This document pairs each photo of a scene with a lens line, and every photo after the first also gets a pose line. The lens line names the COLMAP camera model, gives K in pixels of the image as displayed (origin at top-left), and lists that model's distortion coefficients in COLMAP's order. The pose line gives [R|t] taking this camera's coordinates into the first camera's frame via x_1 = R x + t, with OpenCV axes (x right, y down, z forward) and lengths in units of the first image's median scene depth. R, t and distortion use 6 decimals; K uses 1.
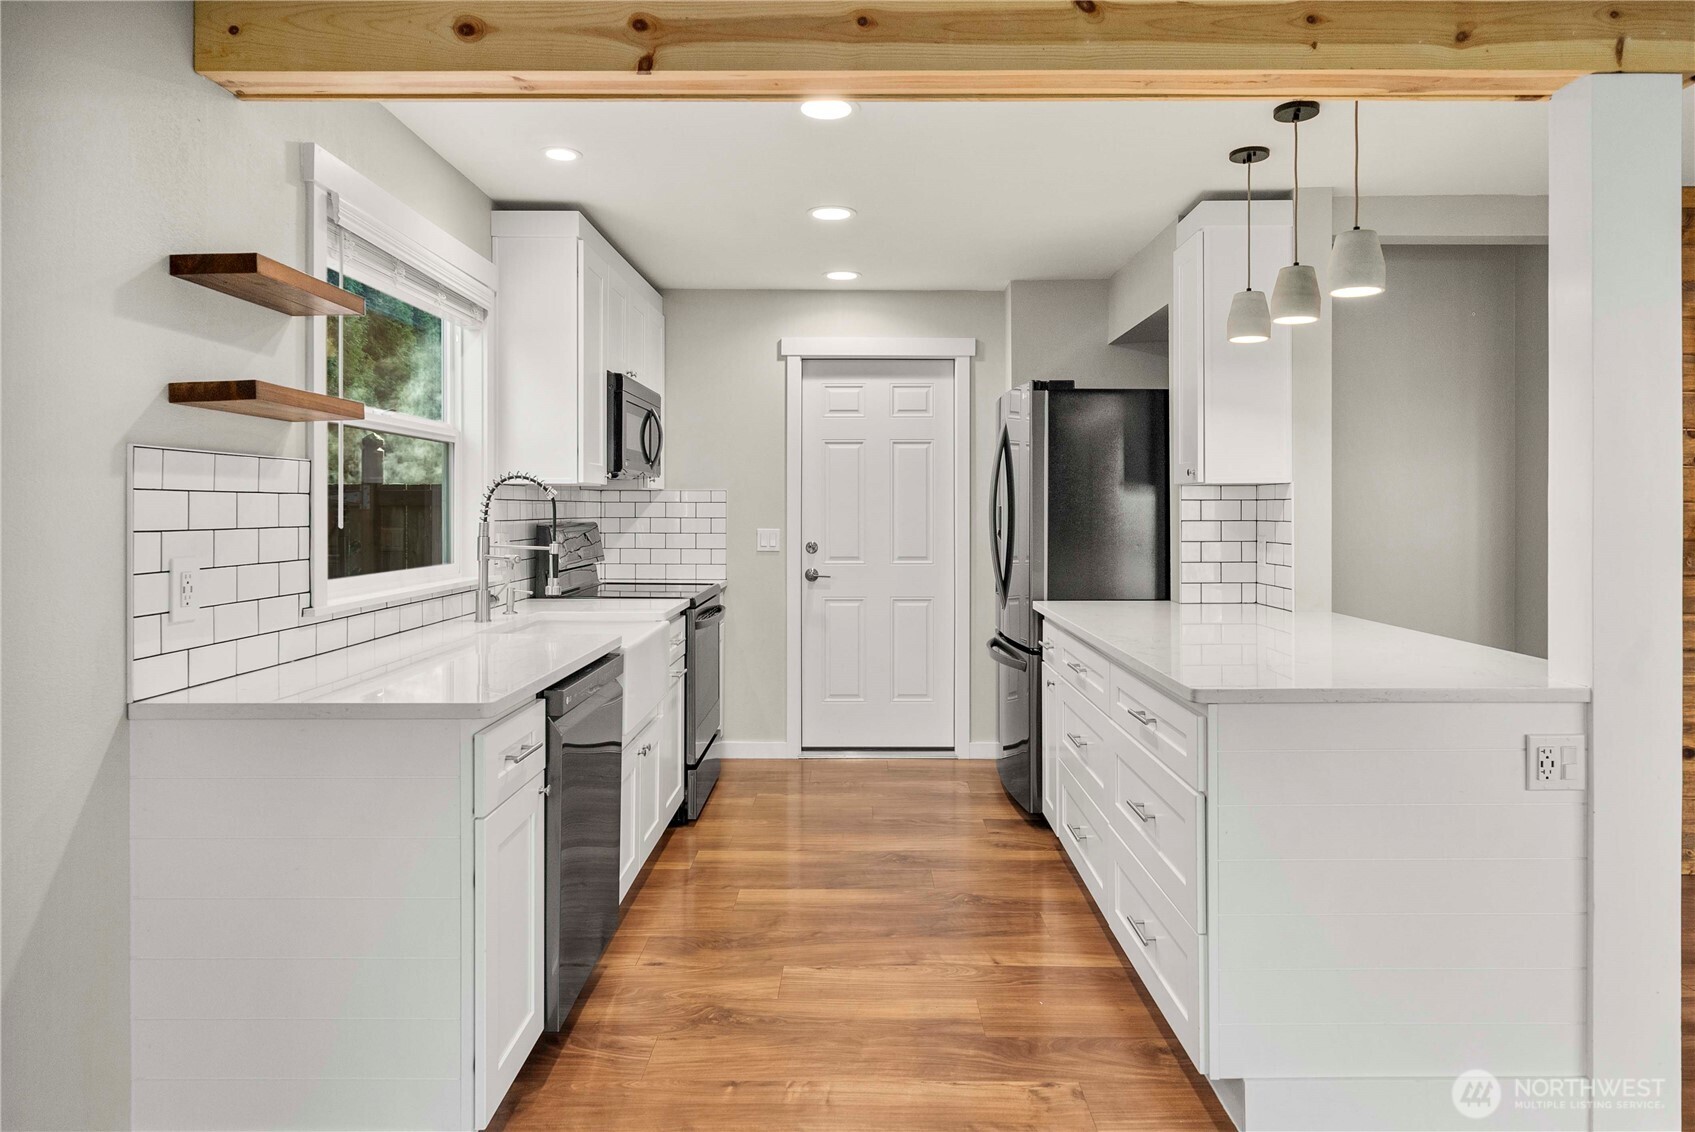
lens RADIAL K [[1016.6, 0, 850.0], [0, 1016.6, 511.0], [0, 0, 1]] dist [-0.000806, -0.000049]
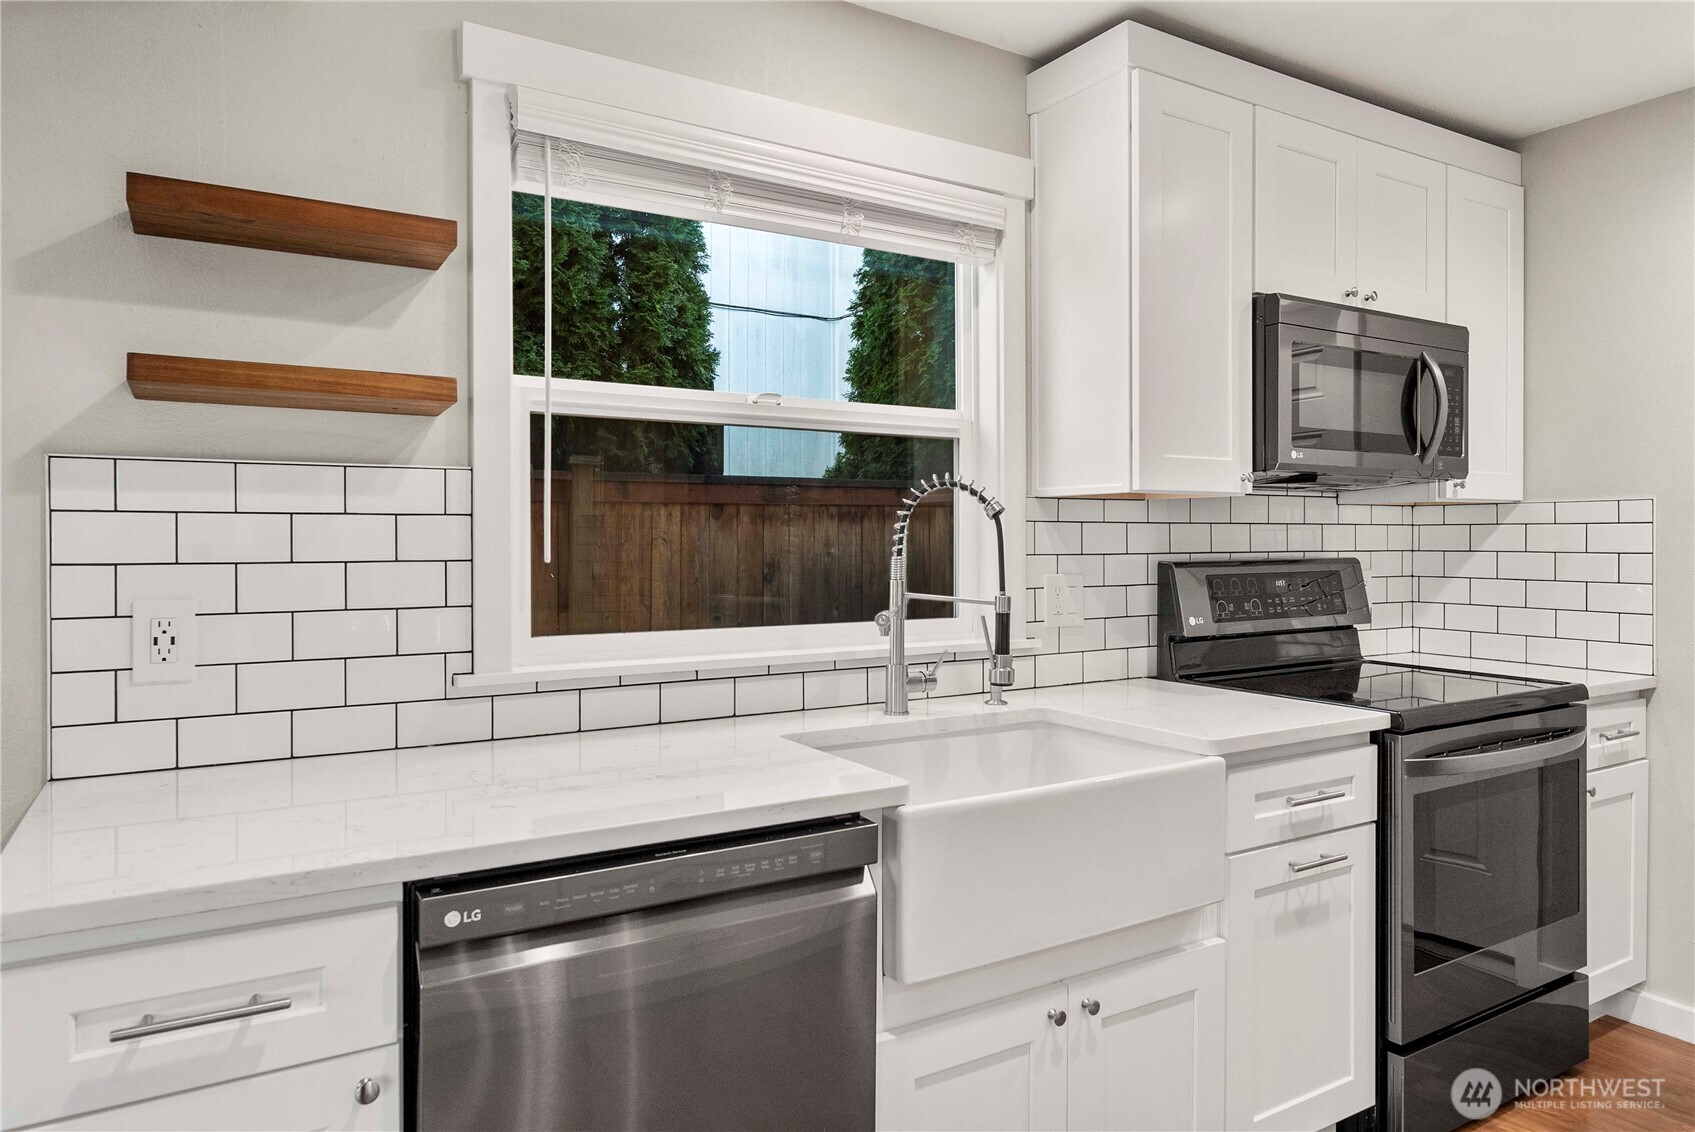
lens RADIAL K [[1049.3, 0, 847.5], [0, 1049.3, 546.4], [0, 0, 1]] dist [0.006312, 0.001771]
pose [[0.527520, 0.003242, -0.849536, 0.234240], [0.000386, 0.999992, 0.004056, 0.002279], [0.849543, -0.002467, 0.527514, 0.813160]]
